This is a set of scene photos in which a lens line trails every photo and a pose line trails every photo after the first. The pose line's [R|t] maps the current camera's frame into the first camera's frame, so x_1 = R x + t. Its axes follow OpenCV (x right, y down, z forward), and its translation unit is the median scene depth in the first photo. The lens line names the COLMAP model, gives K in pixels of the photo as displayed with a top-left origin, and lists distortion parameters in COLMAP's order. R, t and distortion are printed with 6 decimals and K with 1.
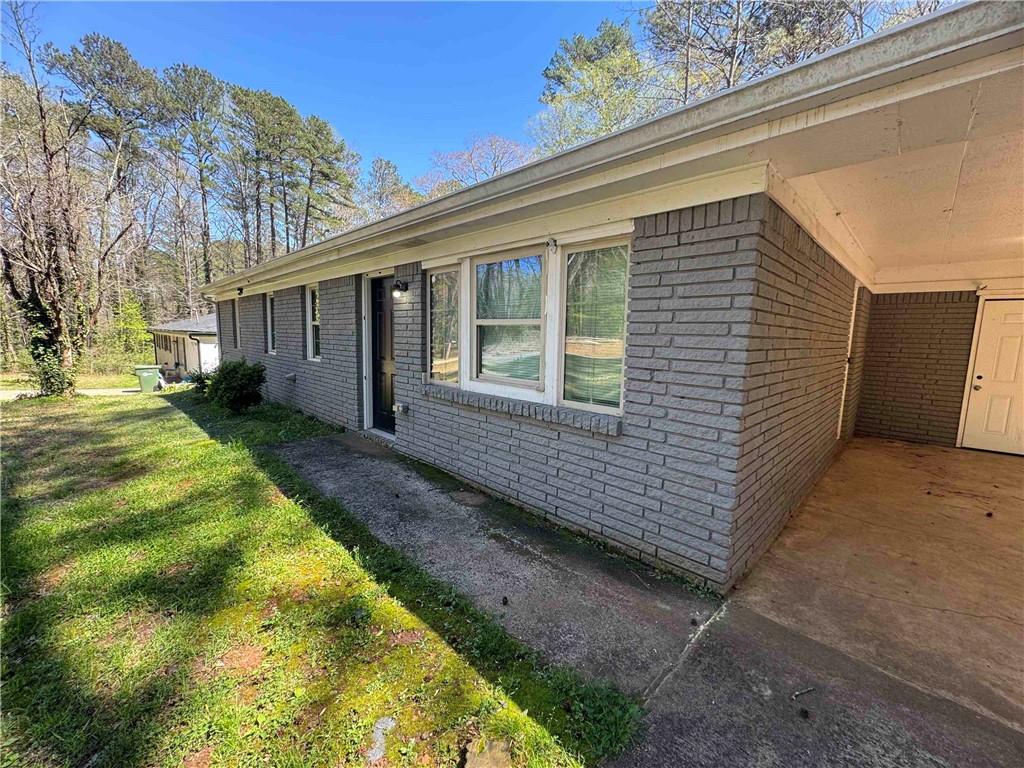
lens RADIAL K [[411.2, 0, 512.7], [0, 411.2, 383.4], [0, 0, 1]] dist [-0.000708, 0.000492]
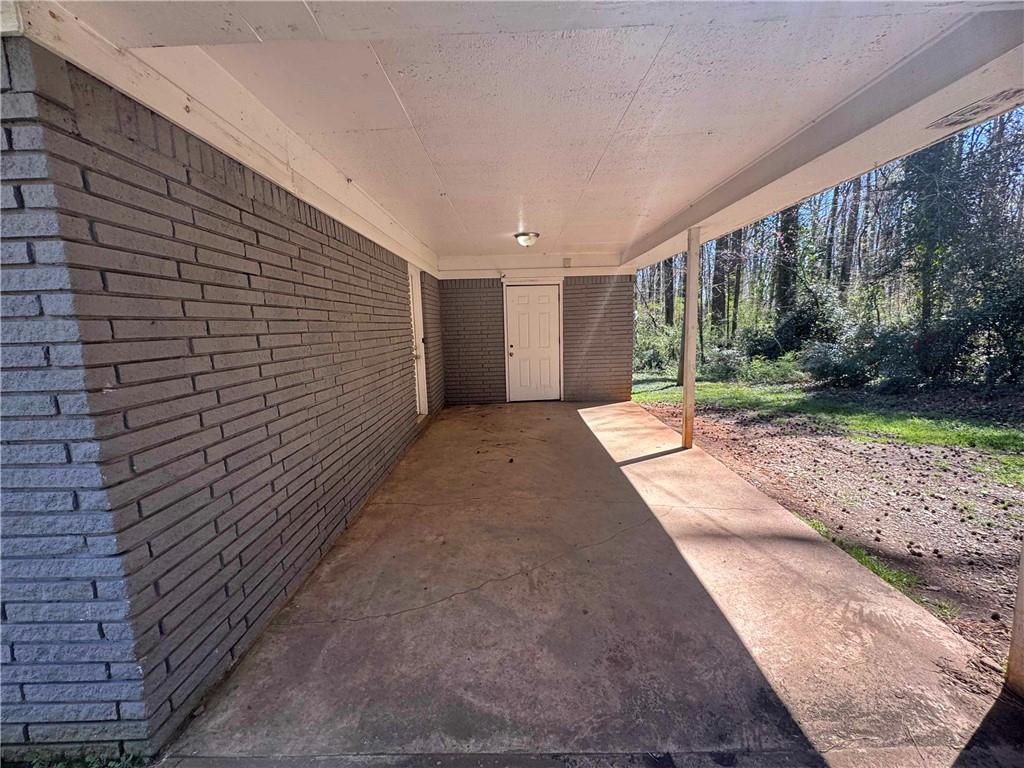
lens RADIAL K [[411.2, 0, 510.8], [0, 411.2, 383.9], [0, 0, 1]] dist [-0.000708, 0.000492]
pose [[0.707718, -0.148025, 0.690813, 0.392866], [0.131983, 0.988291, 0.076555, 0.005641], [-0.694057, 0.036996, 0.718969, 0.139264]]
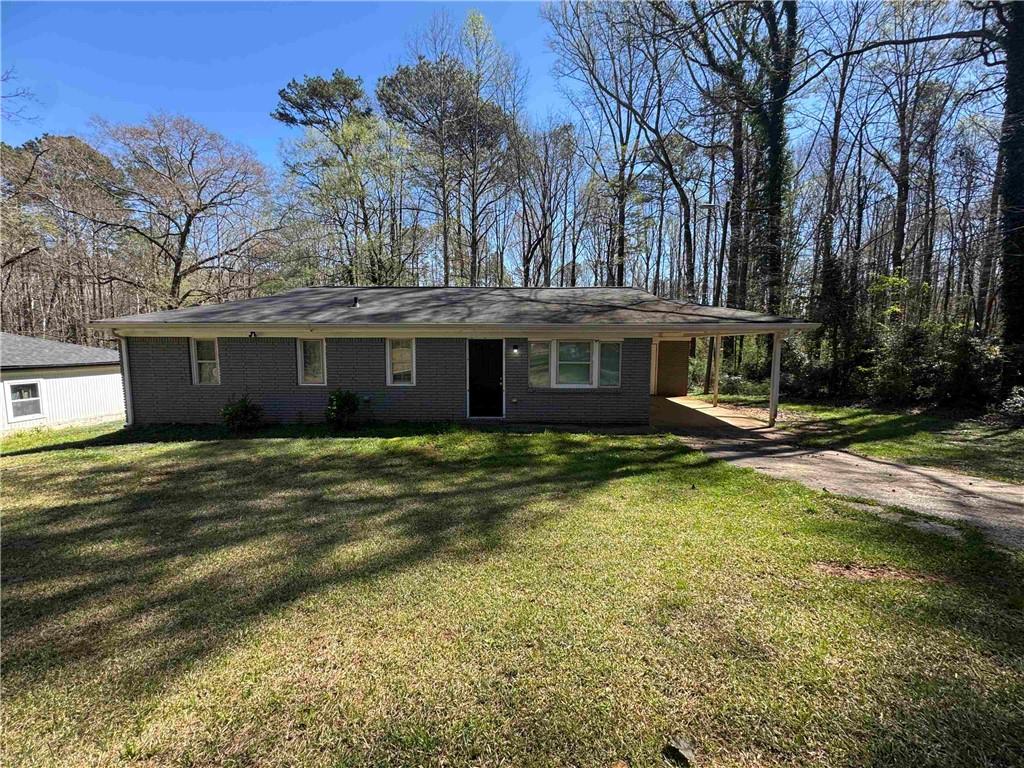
lens RADIAL K [[411.2, 0, 513.4], [0, 411.2, 387.3], [0, 0, 1]] dist [-0.000708, 0.000492]
pose [[0.722596, -0.092961, 0.684991, -3.067006], [0.095304, 0.994851, 0.034477, -0.146767], [-0.684669, 0.040369, 0.727735, -1.074704]]
